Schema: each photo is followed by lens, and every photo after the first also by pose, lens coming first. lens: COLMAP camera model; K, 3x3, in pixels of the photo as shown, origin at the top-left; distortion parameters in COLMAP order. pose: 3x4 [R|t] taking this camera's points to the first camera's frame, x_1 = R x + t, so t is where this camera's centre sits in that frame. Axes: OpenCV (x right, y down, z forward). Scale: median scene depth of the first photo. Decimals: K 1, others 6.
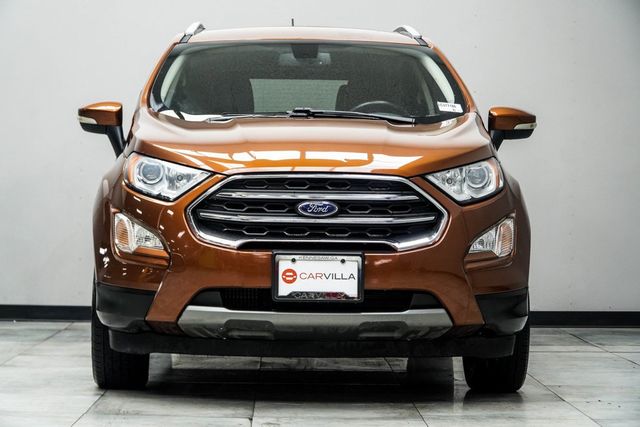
lens RADIAL K [[1679.6, 0, 319.7], [0, 1679.6, 213.9], [0, 0, 1]] dist [-0.188680, 0.000000]
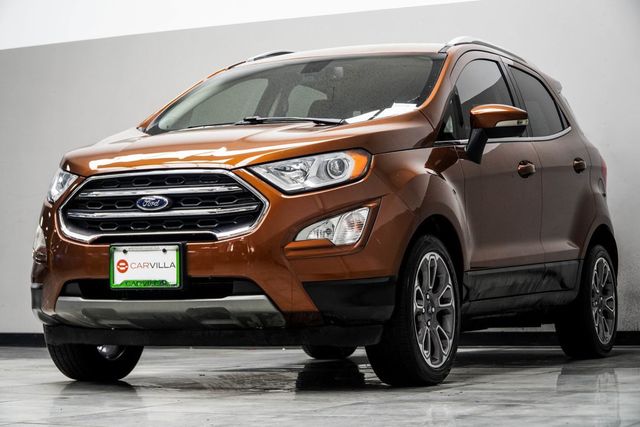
lens RADIAL K [[1638.4, 0, 324.1], [0, 1638.4, 214.5], [0, 0, 1]] dist [-0.359321, 0.000000]
pose [[0.896254, -0.043960, -0.441358, 0.552770], [0.023475, 0.998383, -0.051771, 0.060223], [0.442920, 0.036039, 0.895837, 0.117720]]
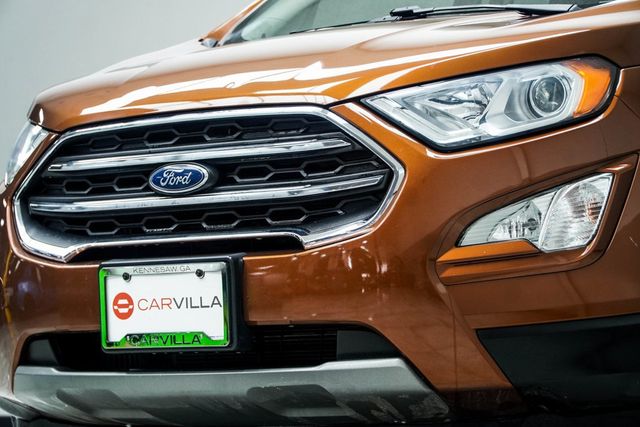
lens RADIAL K [[2471.1, 0, 323.0], [0, 2471.1, 207.4], [0, 0, 1]] dist [-0.762442, 0.000000]
pose [[0.816107, -0.069812, -0.573668, 0.484125], [0.046643, 0.997395, -0.055022, 0.051171], [0.576015, 0.018146, 0.817238, 0.383530]]
